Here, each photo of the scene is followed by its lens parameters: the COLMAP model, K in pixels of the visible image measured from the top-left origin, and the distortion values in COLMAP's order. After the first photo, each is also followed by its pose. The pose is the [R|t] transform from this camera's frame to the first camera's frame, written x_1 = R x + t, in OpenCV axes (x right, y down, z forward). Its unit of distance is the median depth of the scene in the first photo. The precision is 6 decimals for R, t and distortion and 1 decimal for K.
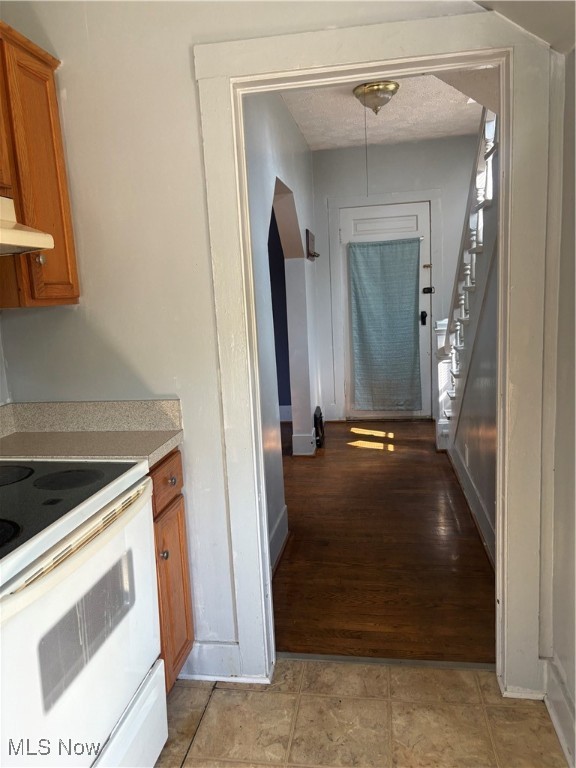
lens RADIAL K [[575.8, 0, 284.4], [0, 575.8, 377.7], [0, 0, 1]] dist [0.054372, -0.041981]
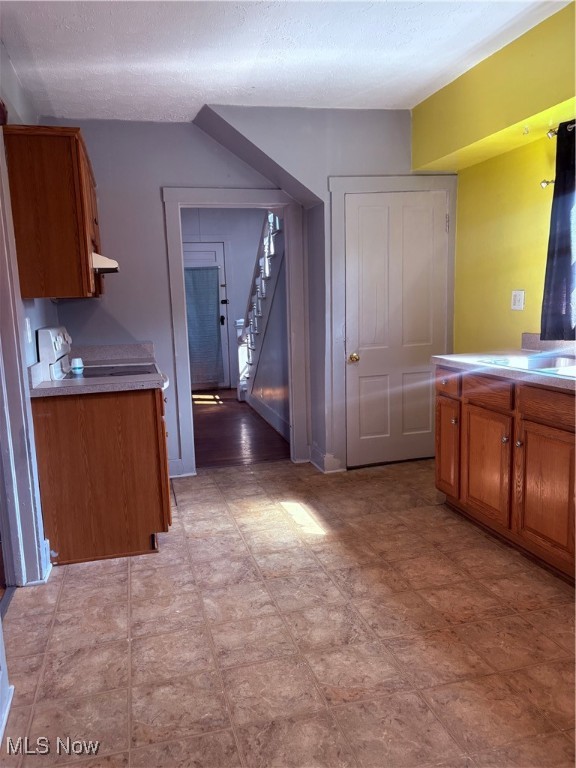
lens RADIAL K [[583.2, 0, 285.4], [0, 583.2, 393.4], [0, 0, 1]] dist [0.042259, -0.036832]
pose [[0.912699, -0.041545, 0.406515, -0.585621], [0.044886, 0.998991, 0.001317, 0.228549], [-0.406160, 0.017045, 0.913643, -1.111593]]
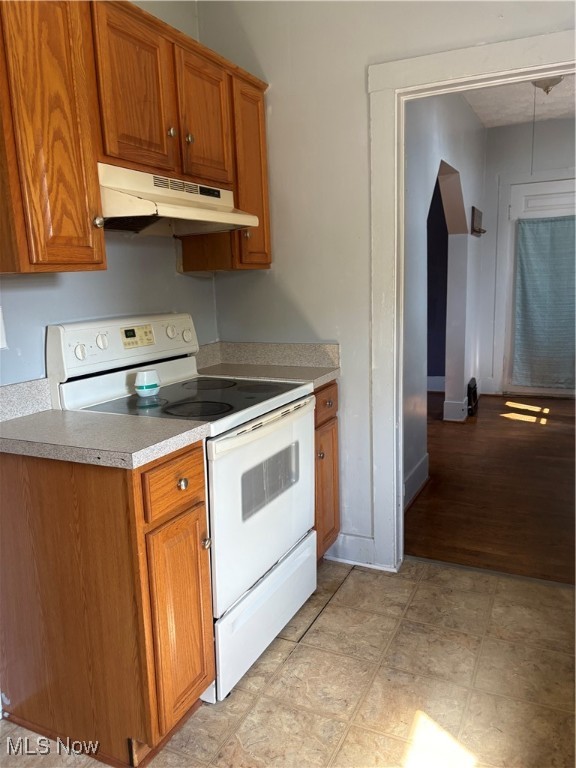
lens RADIAL K [[581.6, 0, 285.8], [0, 581.6, 383.5], [0, 0, 1]] dist [0.037234, -0.044471]
pose [[0.958226, 0.070387, -0.277215, 0.066687], [-0.058227, 0.996955, 0.051867, 0.061516], [0.280022, -0.033559, 0.959407, -0.270477]]
